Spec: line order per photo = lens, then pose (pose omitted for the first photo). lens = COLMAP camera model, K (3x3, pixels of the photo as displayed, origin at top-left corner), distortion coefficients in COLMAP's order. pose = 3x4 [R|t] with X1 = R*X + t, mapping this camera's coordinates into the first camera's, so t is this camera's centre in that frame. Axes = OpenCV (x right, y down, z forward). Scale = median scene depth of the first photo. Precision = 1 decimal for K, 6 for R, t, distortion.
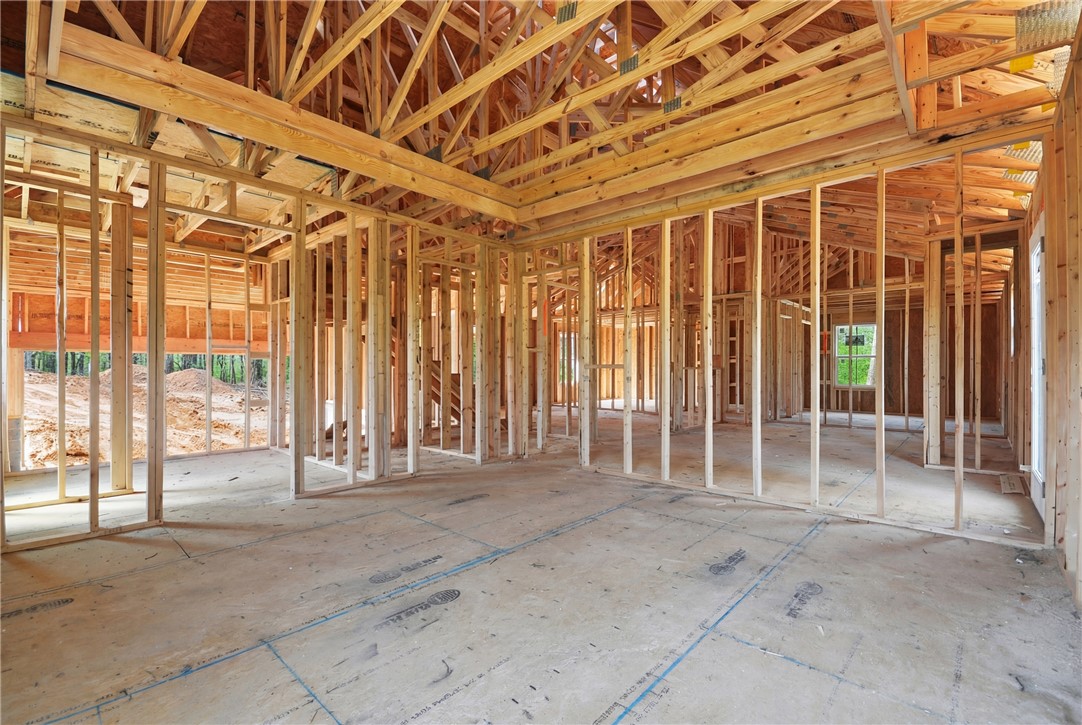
lens RADIAL K [[480.6, 0, 537.9], [0, 480.6, 363.7], [0, 0, 1]] dist [0.002106, 0.000124]
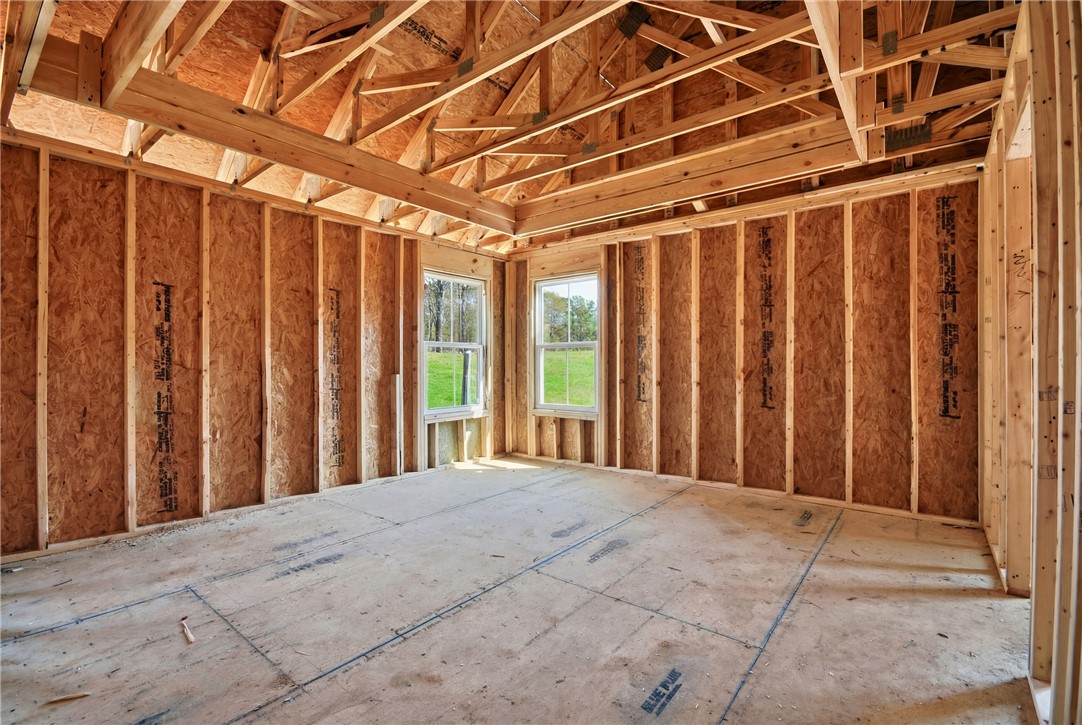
lens RADIAL K [[480.6, 0, 539.5], [0, 480.6, 364.6], [0, 0, 1]] dist [0.002106, 0.000124]
pose [[-0.997595, -0.001067, -0.069307, -0.022950], [-0.000588, 0.999976, -0.006931, -0.012416], [0.069313, -0.006874, -0.997571, 1.973535]]
